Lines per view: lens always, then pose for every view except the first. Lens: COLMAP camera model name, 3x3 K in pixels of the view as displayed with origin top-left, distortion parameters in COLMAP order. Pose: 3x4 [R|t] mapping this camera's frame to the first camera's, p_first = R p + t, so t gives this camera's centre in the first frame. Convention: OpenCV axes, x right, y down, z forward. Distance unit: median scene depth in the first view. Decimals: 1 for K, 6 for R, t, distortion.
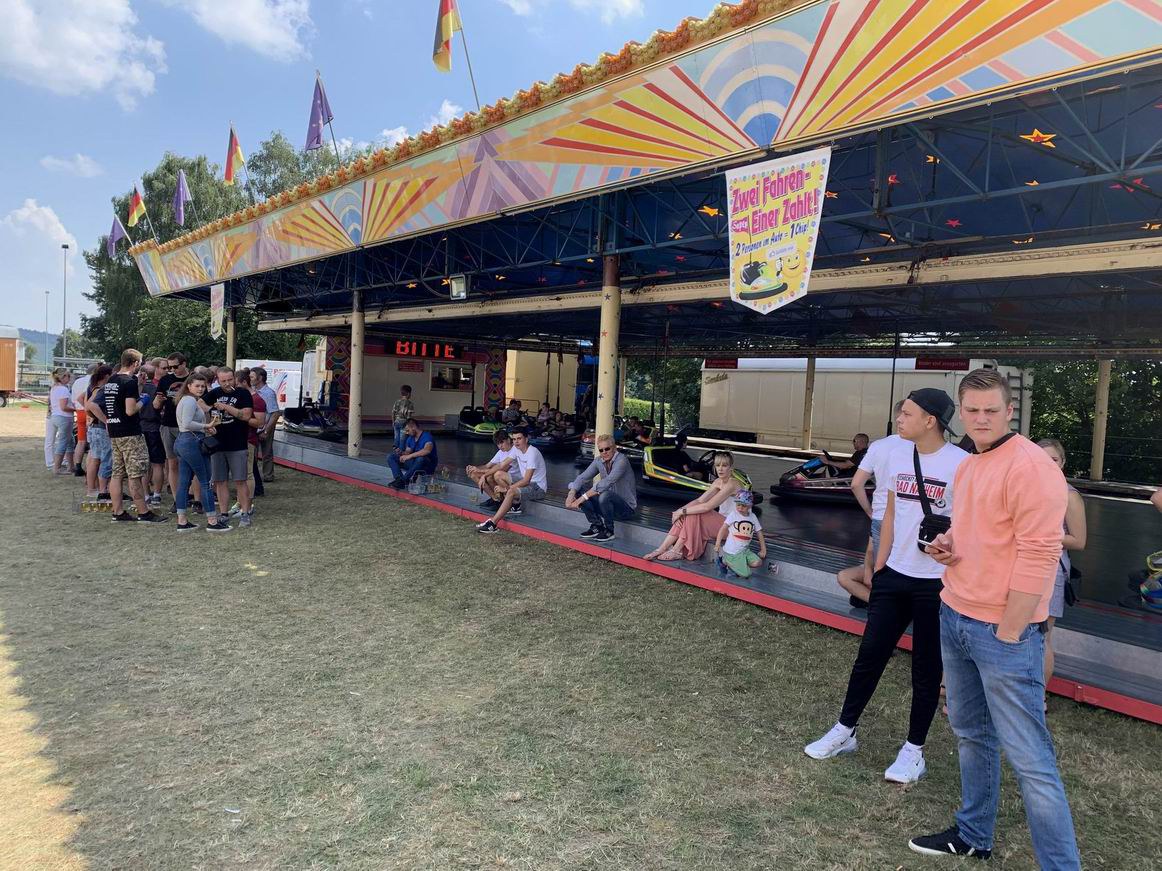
lens RADIAL K [[883.0, 0, 608.5], [0, 883.0, 428.1], [0, 0, 1]] dist [0.037530, -0.039637]
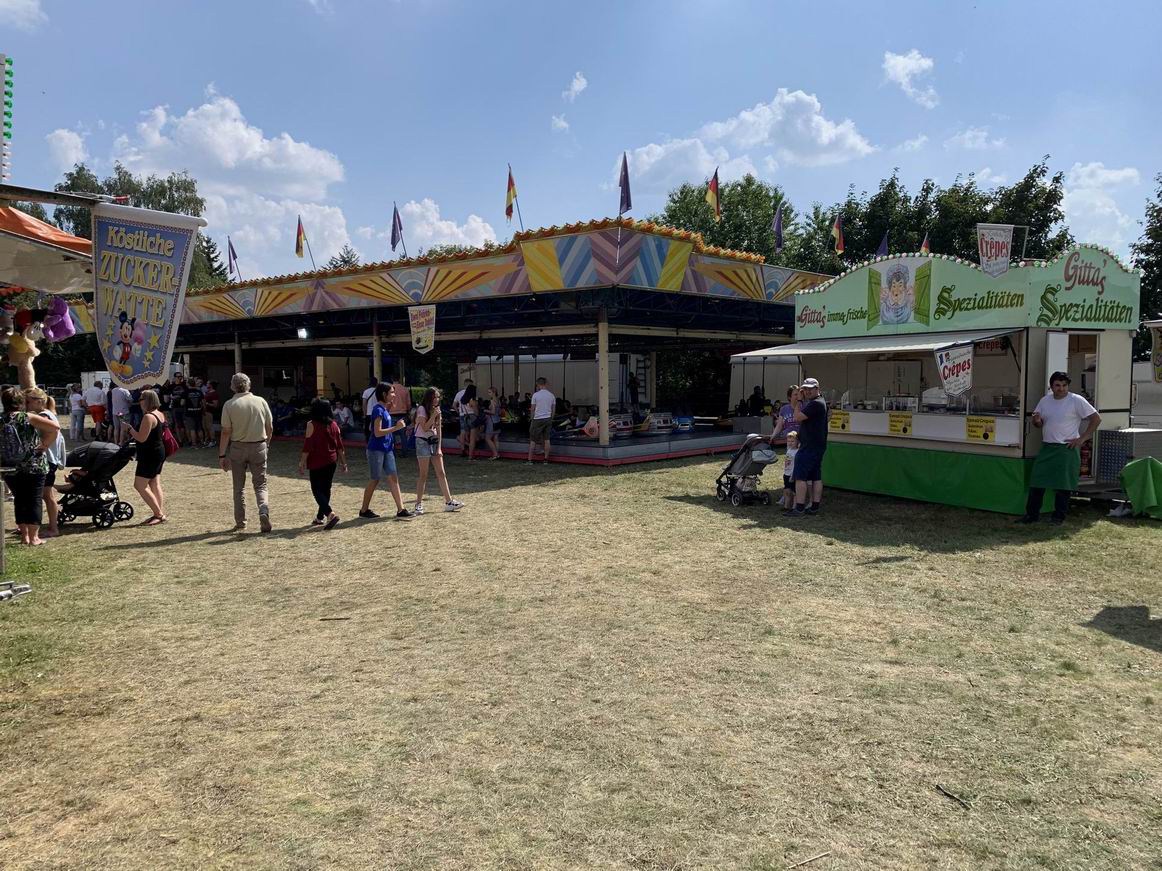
lens RADIAL K [[883.0, 0, 582.4], [0, 883.0, 446.9], [0, 0, 1]] dist [0.037530, -0.039637]
pose [[0.979880, -0.063774, 0.189126, 0.083468], [0.056784, 0.997496, 0.042154, 0.071273], [-0.191341, -0.030566, 0.981048, -1.567527]]
